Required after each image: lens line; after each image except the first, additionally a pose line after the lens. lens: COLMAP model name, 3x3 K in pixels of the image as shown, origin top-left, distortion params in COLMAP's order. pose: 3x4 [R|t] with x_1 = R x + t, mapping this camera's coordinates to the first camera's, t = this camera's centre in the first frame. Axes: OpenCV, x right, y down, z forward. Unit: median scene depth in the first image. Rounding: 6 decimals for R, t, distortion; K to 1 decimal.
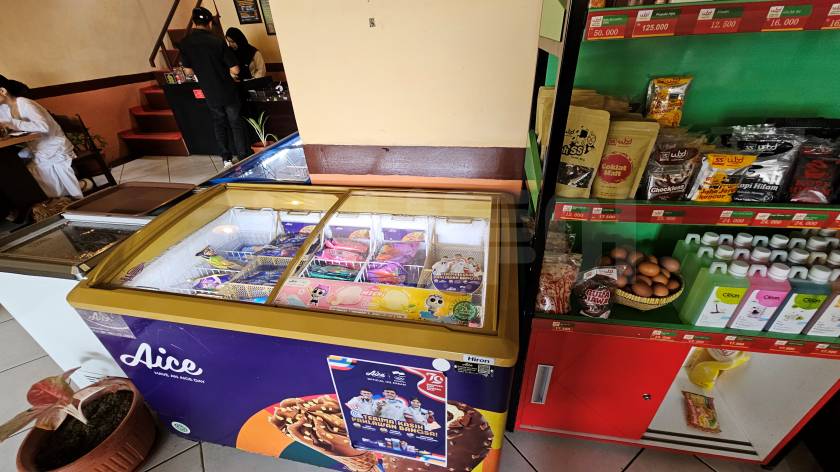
lens RADIAL K [[339.9, 0, 418.8], [0, 339.9, 241.3], [0, 0, 1]] dist [-0.002388, -0.000693]
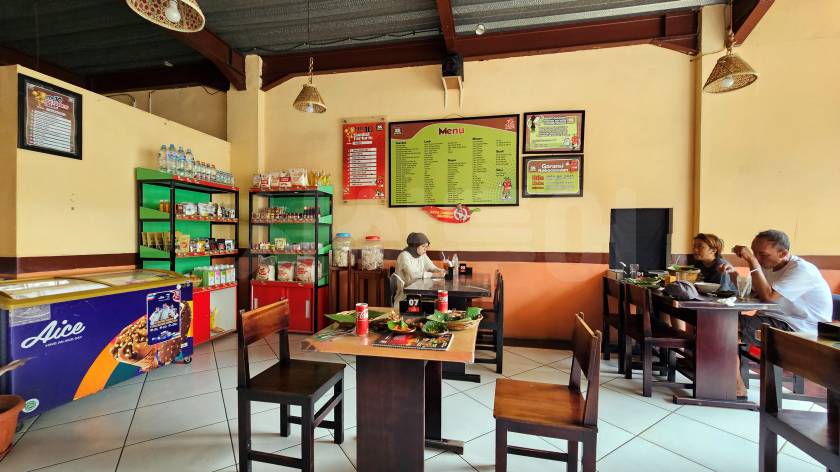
lens RADIAL K [[339.9, 0, 418.8], [0, 339.9, 241.3], [0, 0, 1]] dist [-0.002388, -0.000693]
pose [[-0.003278, 0.037460, 0.999293, -2.772799], [0.524686, 0.850761, -0.030171, 1.067593], [-0.851290, 0.524216, -0.022443, -1.100665]]
